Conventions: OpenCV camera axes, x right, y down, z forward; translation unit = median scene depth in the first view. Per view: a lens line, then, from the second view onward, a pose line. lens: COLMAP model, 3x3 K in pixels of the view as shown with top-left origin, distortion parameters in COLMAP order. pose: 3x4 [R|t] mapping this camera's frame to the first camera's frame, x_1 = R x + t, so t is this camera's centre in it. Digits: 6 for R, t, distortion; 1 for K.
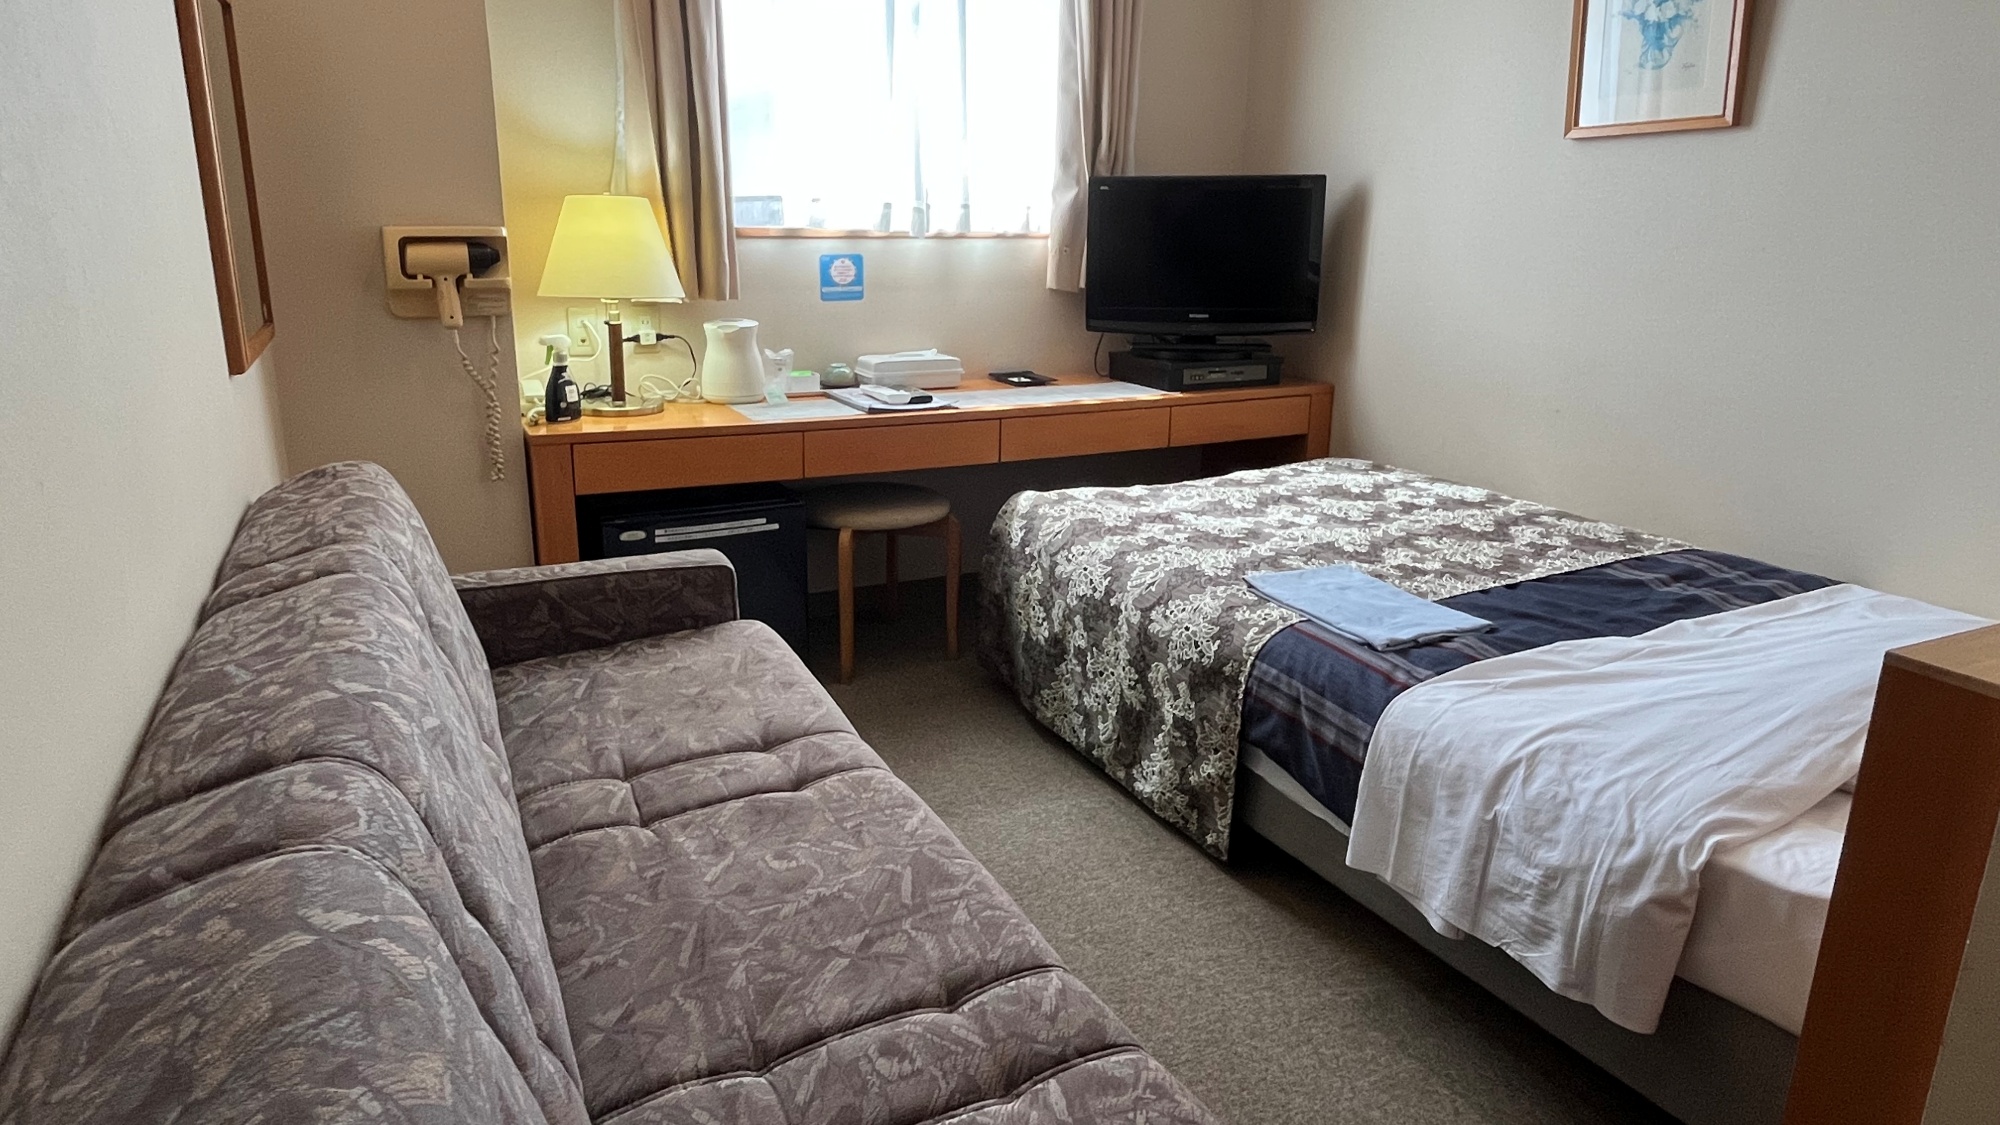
lens RADIAL K [[1230.2, 0, 999.1], [0, 1230.2, 560.7], [0, 0, 1]] dist [-0.002850, -0.000305]
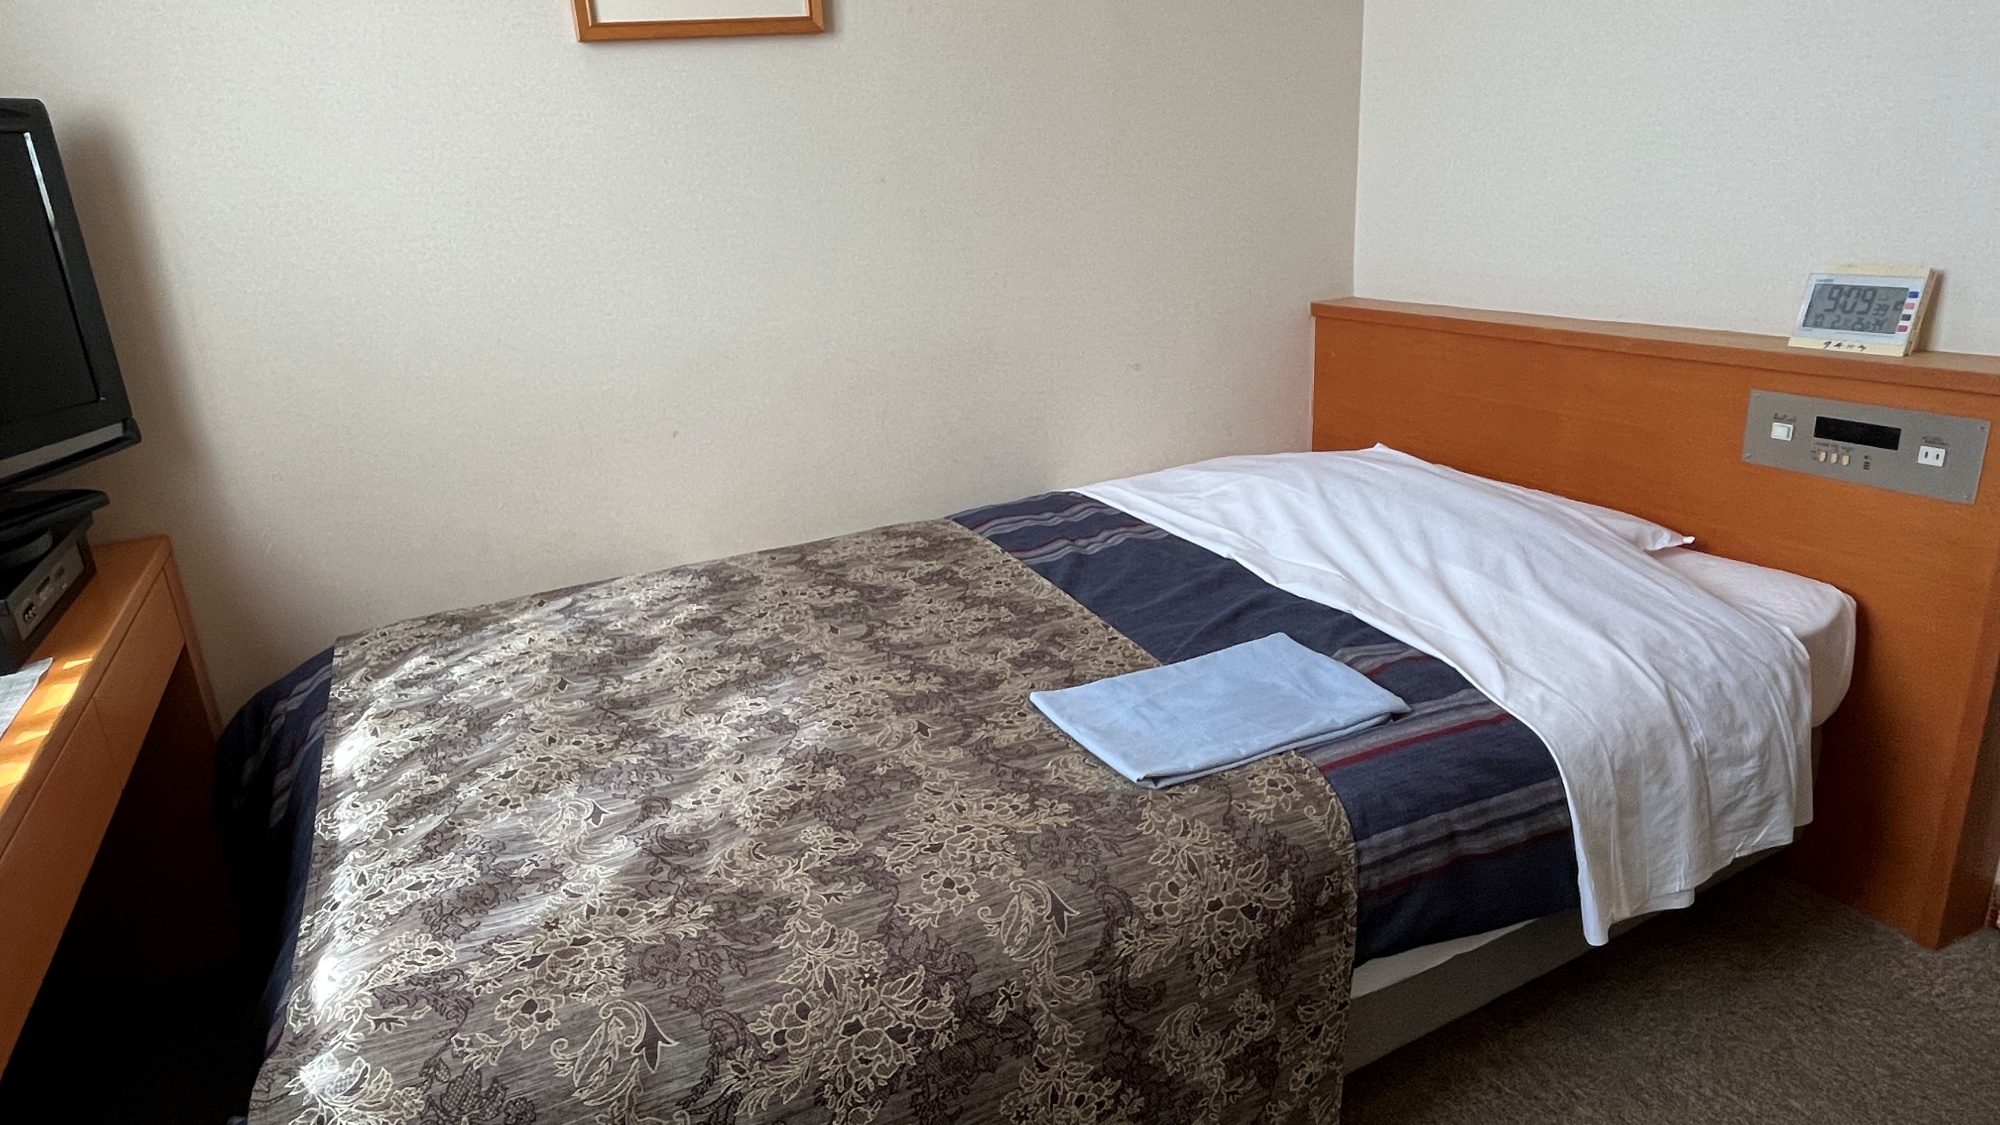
lens RADIAL K [[1230.2, 0, 997.2], [0, 1230.2, 558.4], [0, 0, 1]] dist [-0.002850, -0.000305]
pose [[-0.010844, -0.325033, 0.945641, -0.294654], [0.331219, 0.891141, 0.310098, -0.271287], [-0.943492, 0.316577, 0.097994, 0.998506]]
